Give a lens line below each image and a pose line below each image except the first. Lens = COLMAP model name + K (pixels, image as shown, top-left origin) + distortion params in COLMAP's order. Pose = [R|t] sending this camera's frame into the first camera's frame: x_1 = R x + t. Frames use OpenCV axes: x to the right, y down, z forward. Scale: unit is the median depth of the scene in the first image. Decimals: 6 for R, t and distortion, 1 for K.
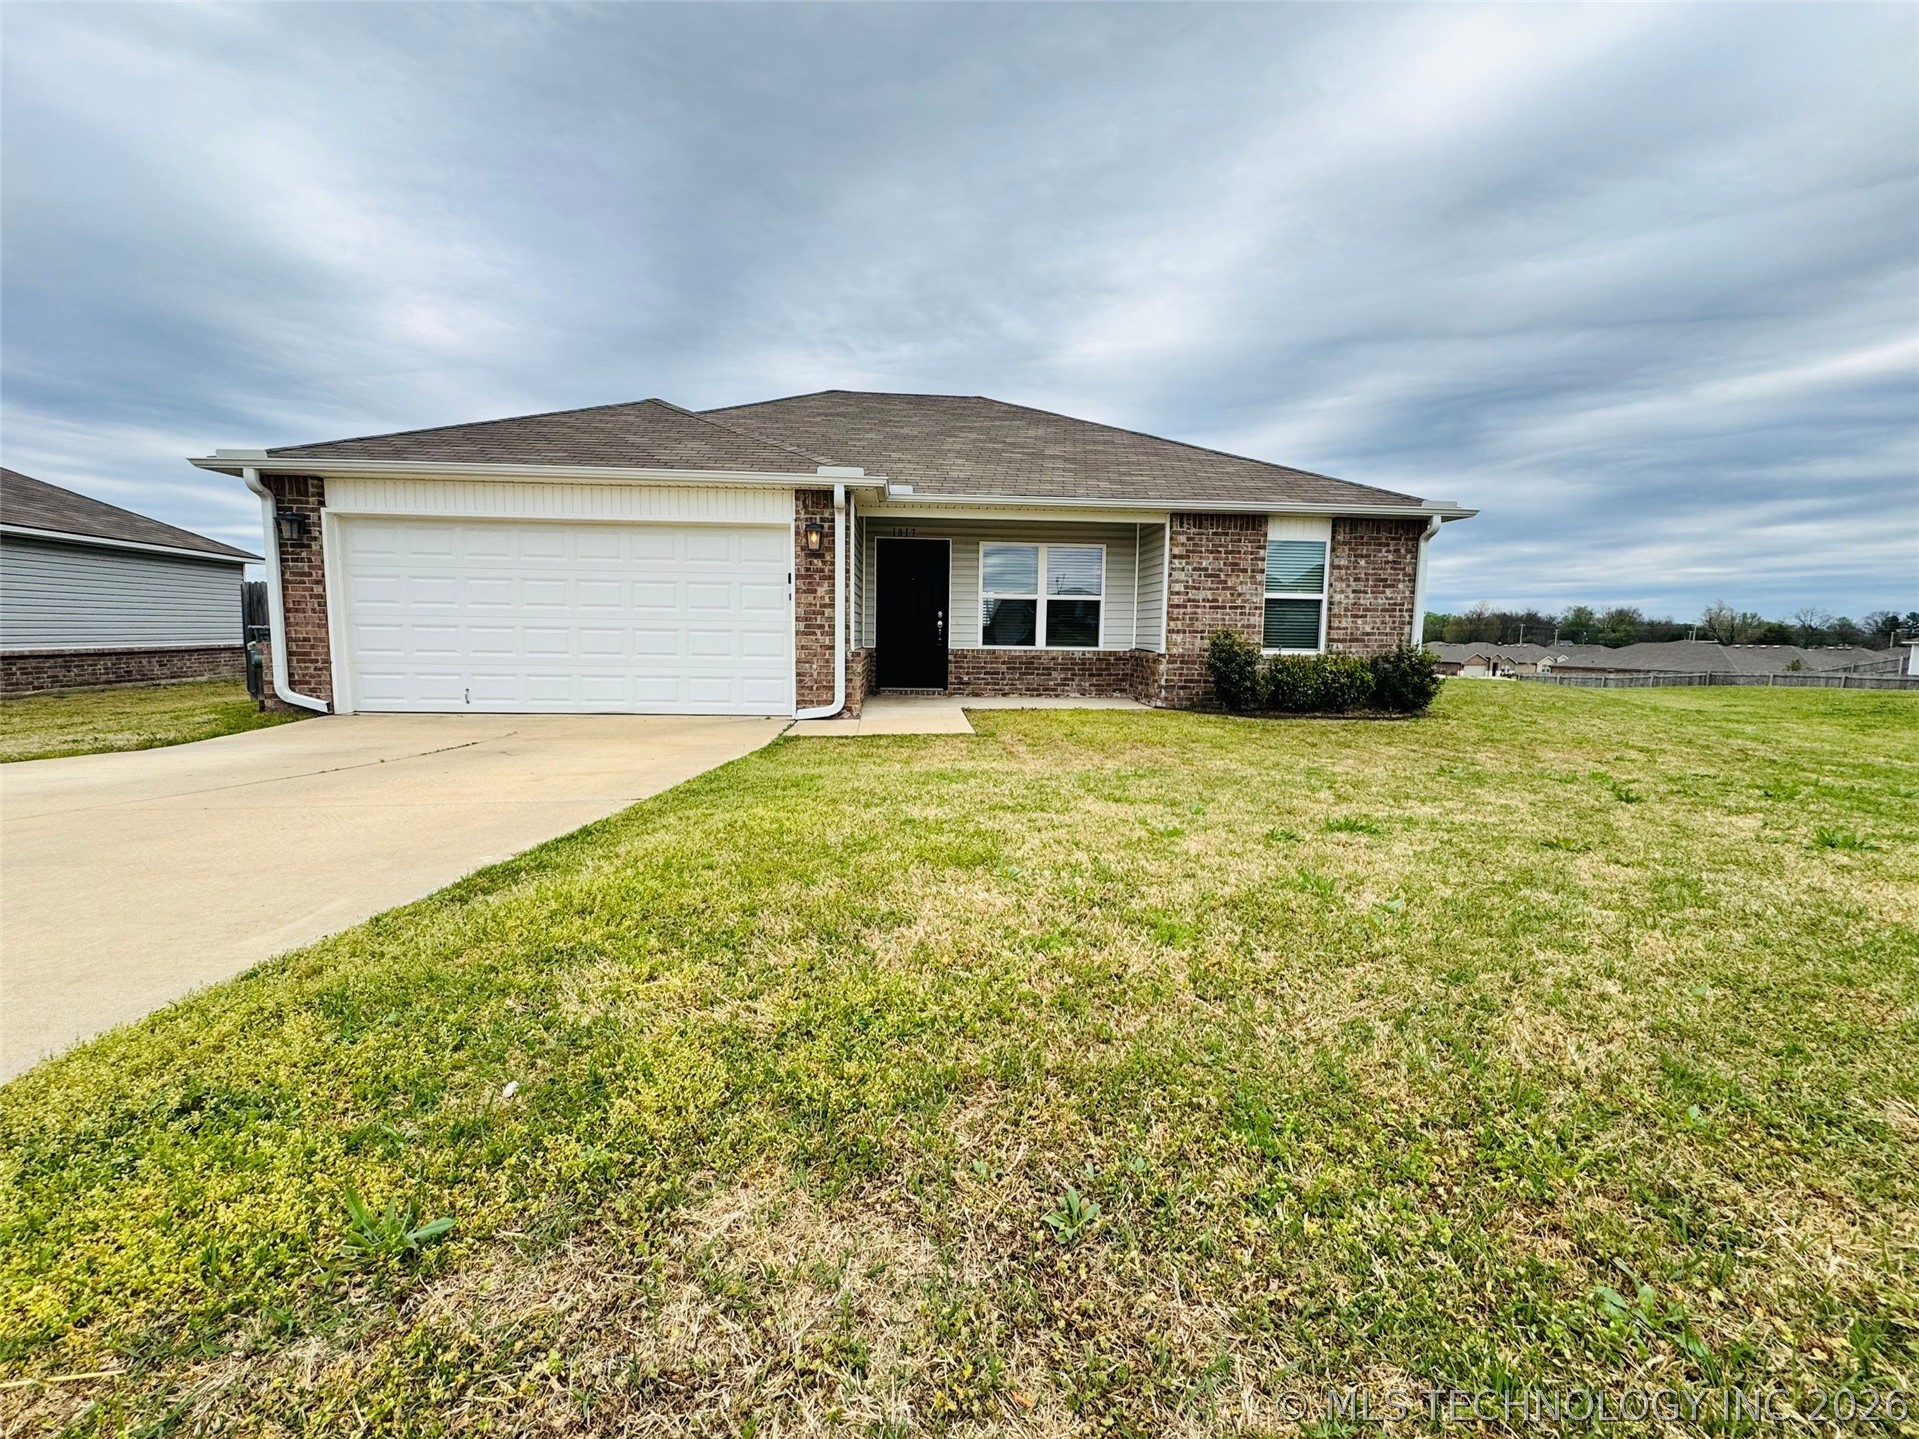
lens RADIAL K [[767.6, 0, 962.2], [0, 767.6, 716.7], [0, 0, 1]] dist [-0.001050, 0.000061]
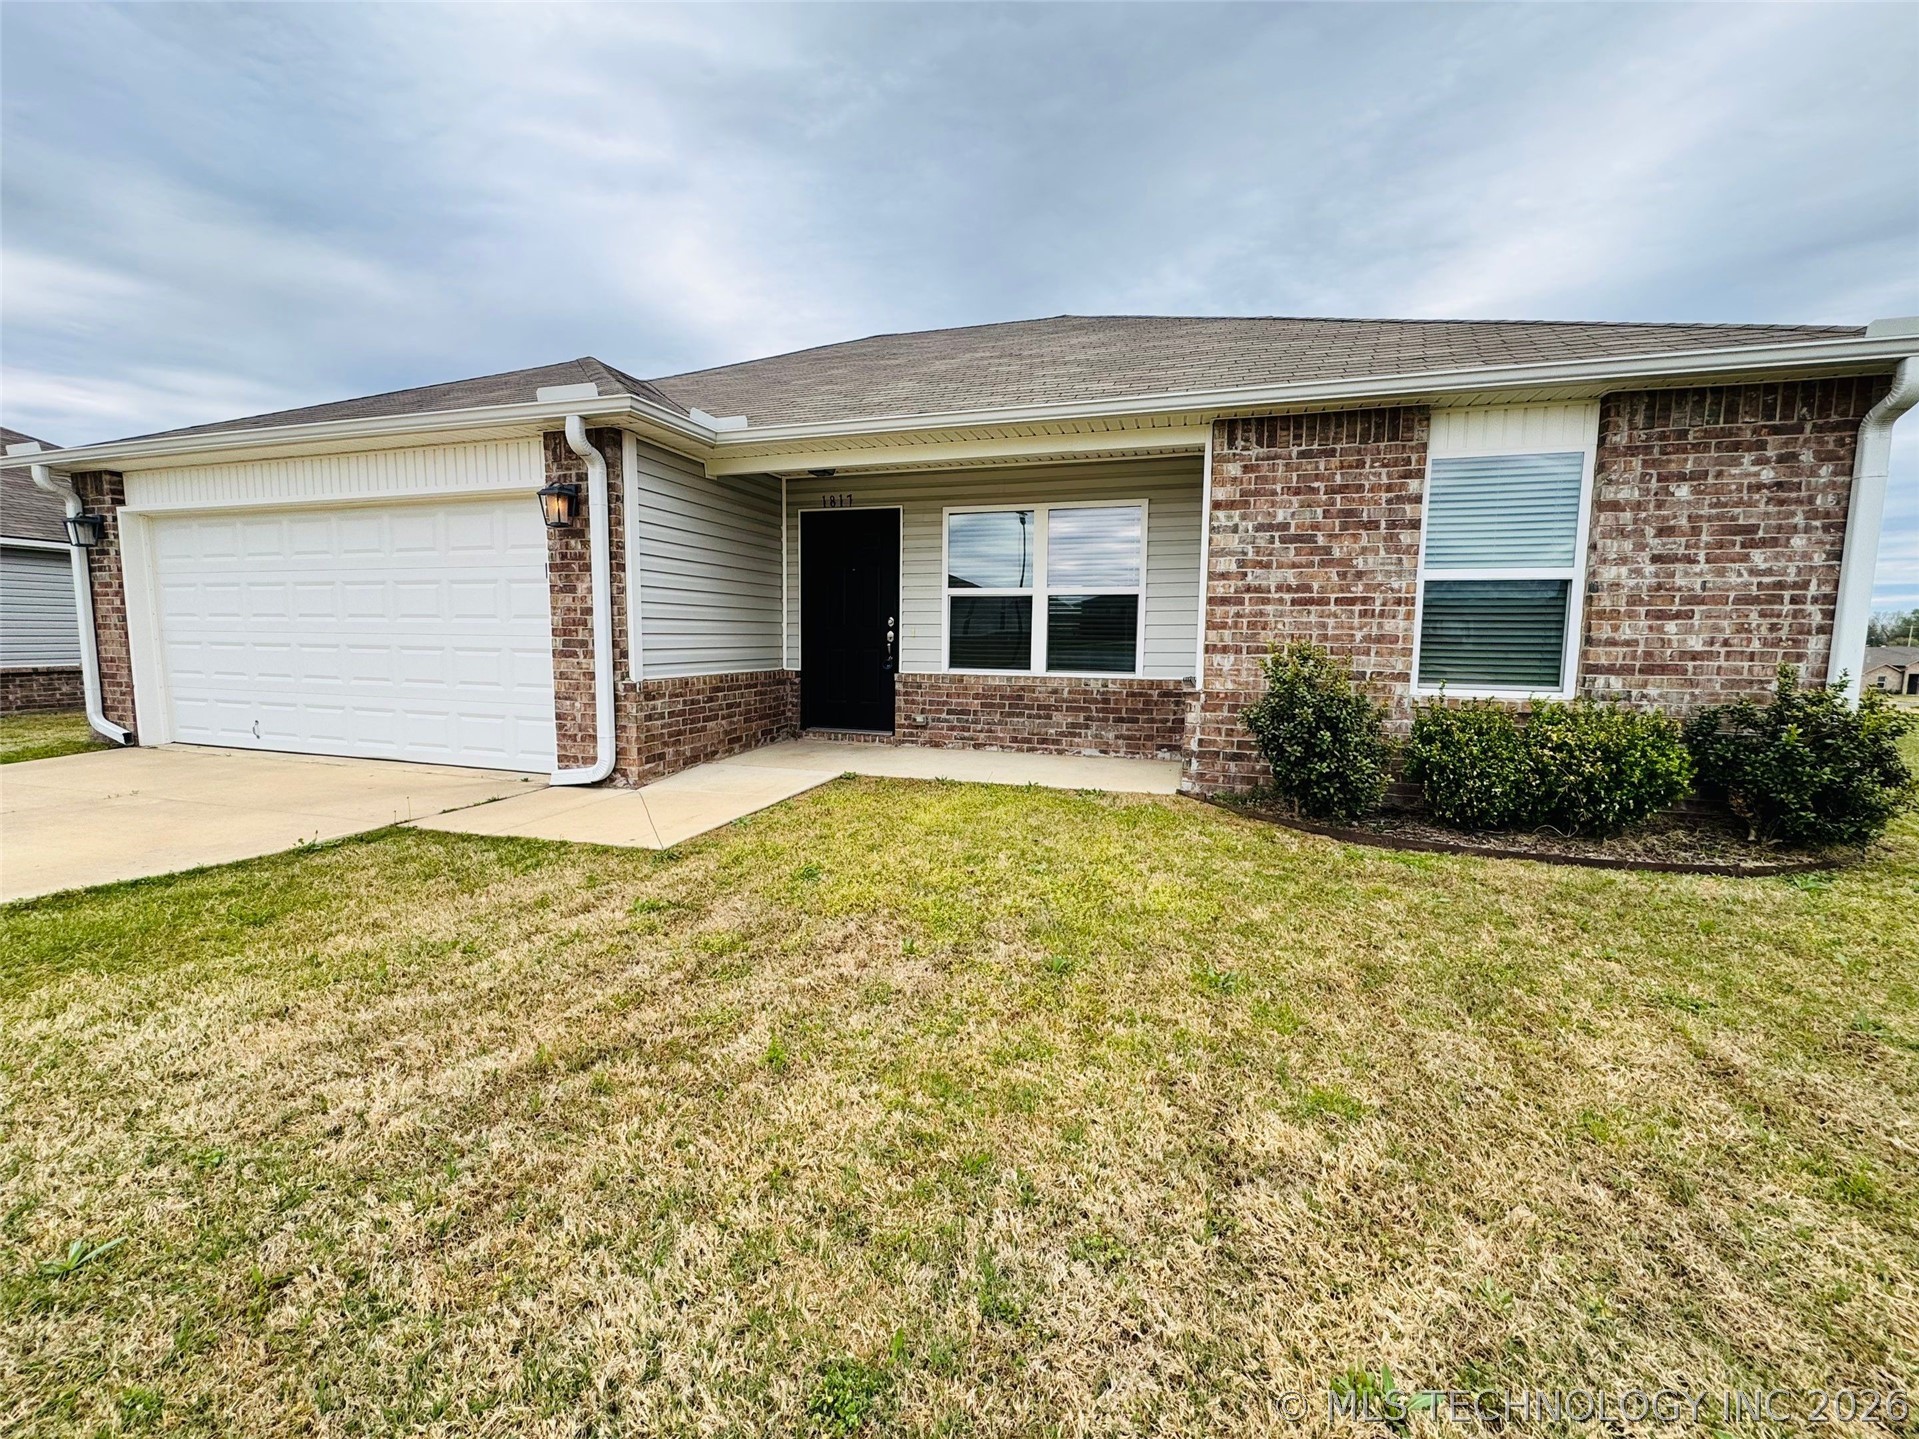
lens RADIAL K [[767.6, 0, 961.3], [0, 767.6, 718.1], [0, 0, 1]] dist [-0.001050, 0.000061]
pose [[0.931424, 0.034100, -0.362334, 0.303262], [-0.035954, 0.999352, 0.001627, -0.058731], [0.362155, 0.011512, 0.932047, 0.448899]]
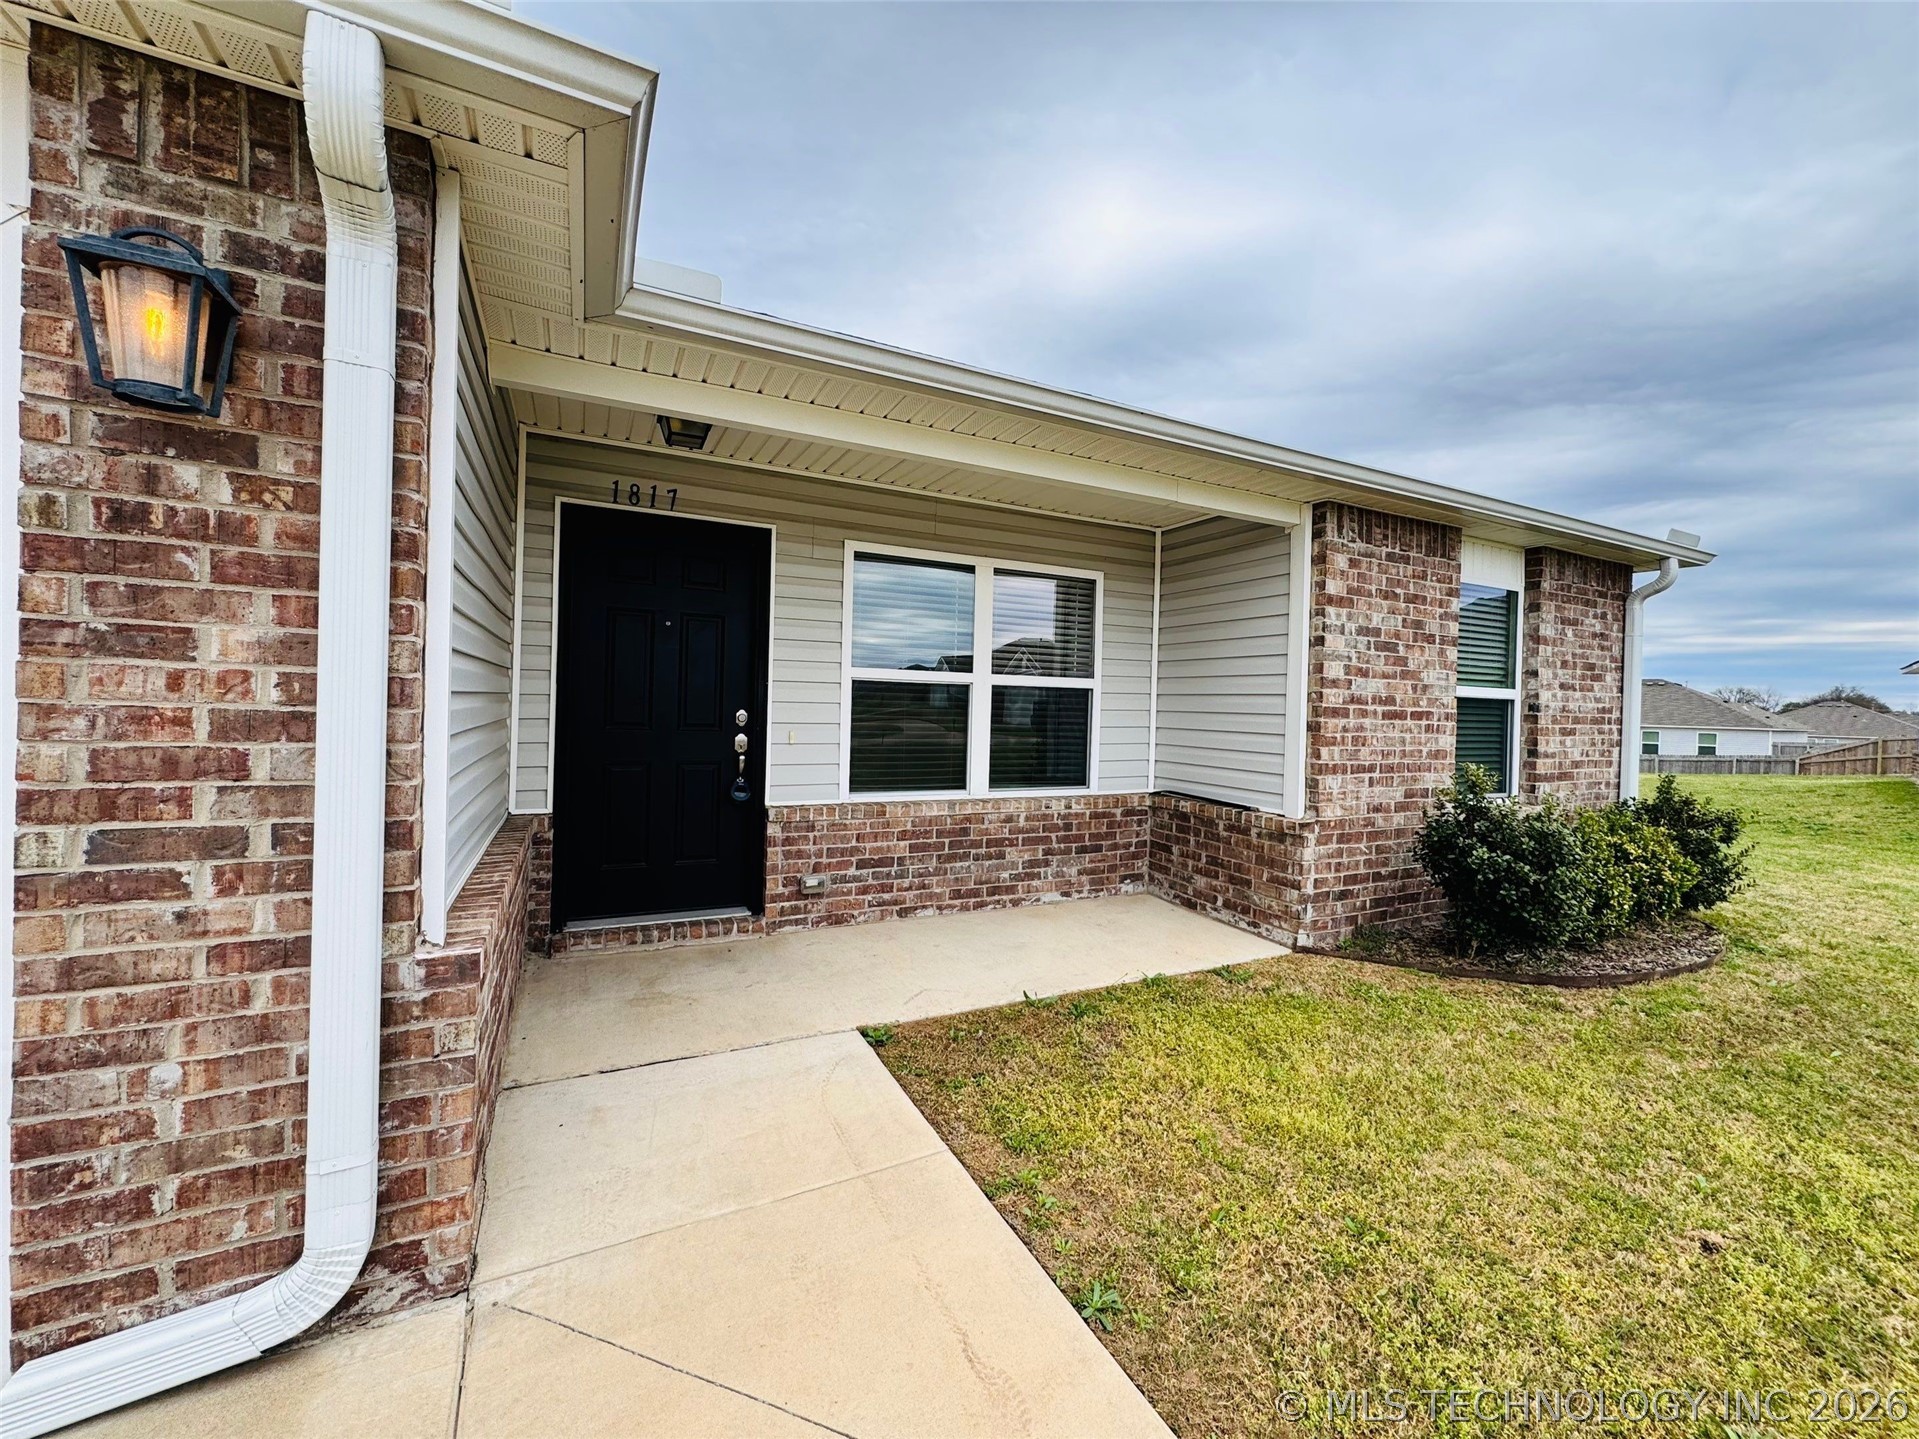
lens RADIAL K [[767.6, 0, 964.6], [0, 767.6, 716.6], [0, 0, 1]] dist [-0.001050, 0.000061]
pose [[0.924040, 0.005790, 0.382252, -0.081002], [0.026500, 0.996510, -0.079154, -0.111366], [-0.381376, 0.083271, 0.920662, 0.670845]]
